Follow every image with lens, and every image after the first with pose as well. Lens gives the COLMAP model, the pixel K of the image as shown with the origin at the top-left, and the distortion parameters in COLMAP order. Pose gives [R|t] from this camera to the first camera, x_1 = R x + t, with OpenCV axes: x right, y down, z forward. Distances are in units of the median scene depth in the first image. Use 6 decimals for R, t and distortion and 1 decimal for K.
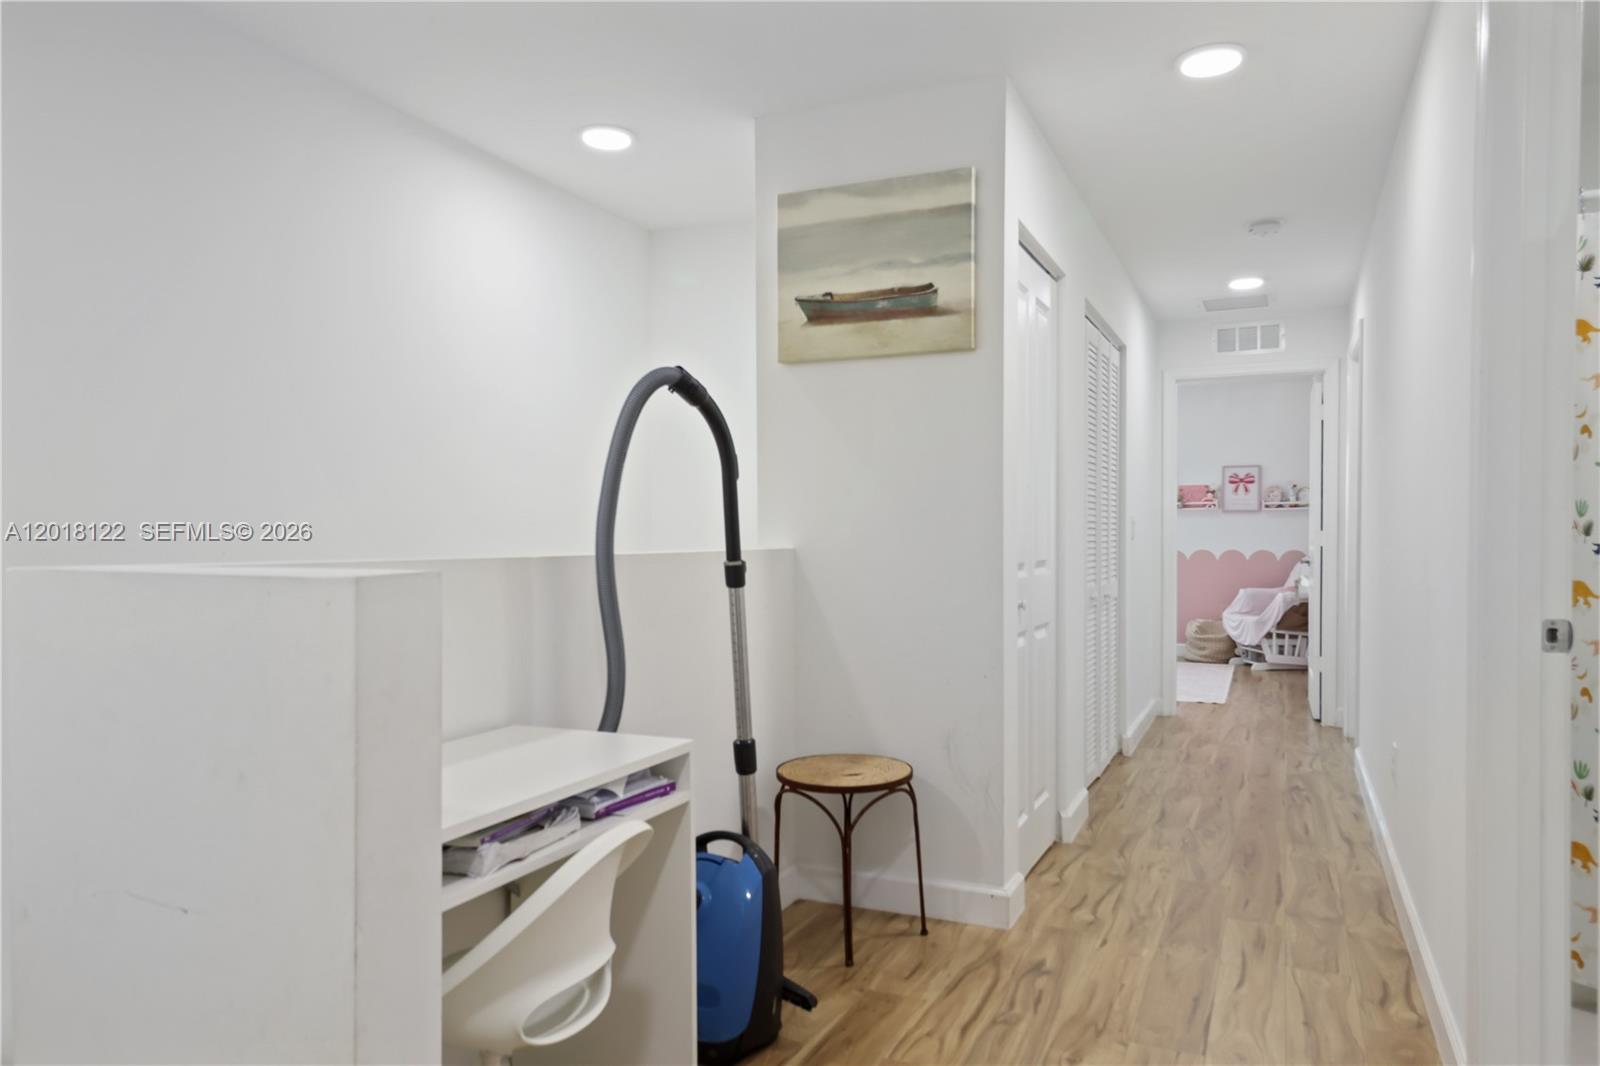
lens RADIAL K [[1059.6, 0, 798.6], [0, 1059.6, 537.4], [0, 0, 1]] dist [0.002936, 0.000782]
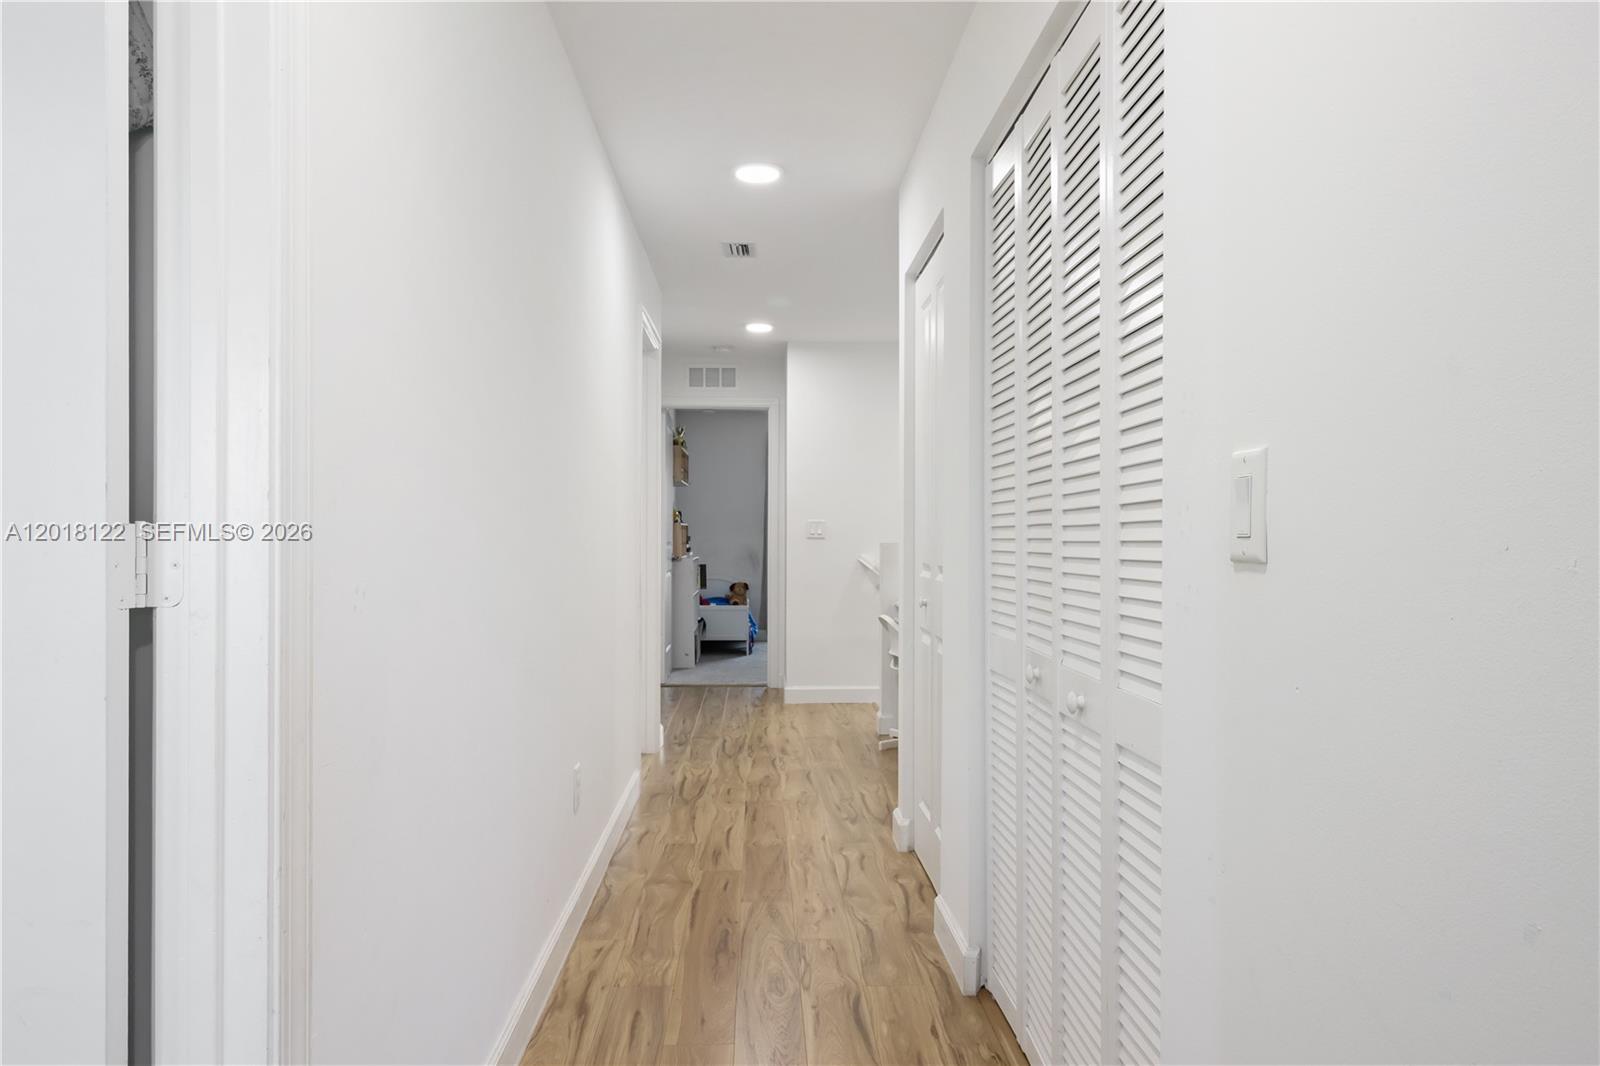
lens RADIAL K [[1059.6, 0, 799.6], [0, 1059.6, 533.0], [0, 0, 1]] dist [0.002936, 0.000782]
pose [[-0.892319, 0.000310, -0.451406, 0.928785], [-0.001372, 0.999993, 0.003398, -0.011255], [0.451404, 0.003651, -0.892312, 2.200350]]
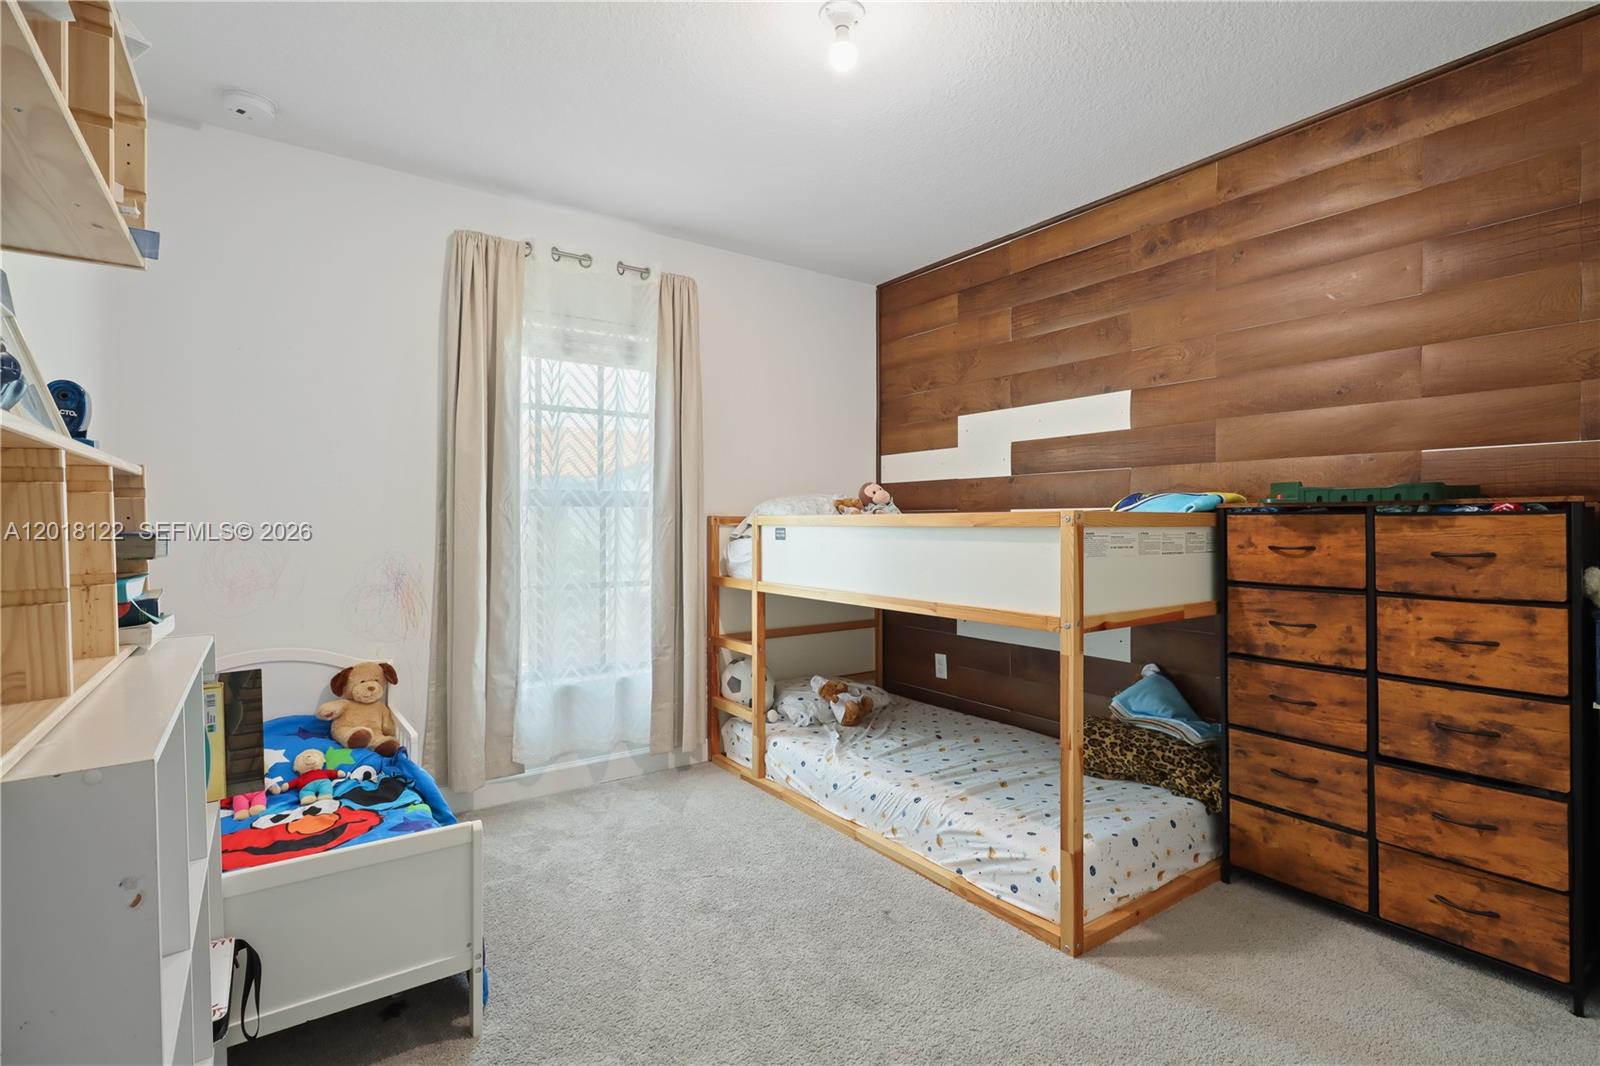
lens RADIAL K [[768.4, 0, 800.3], [0, 768.4, 526.9], [0, 0, 1]] dist [0.006299, 0.001392]
pose [[-0.511464, 0.014791, -0.859177, 0.591723], [0.001400, 0.999865, 0.016380, -0.007149], [0.859303, 0.007175, -0.511416, 1.333967]]
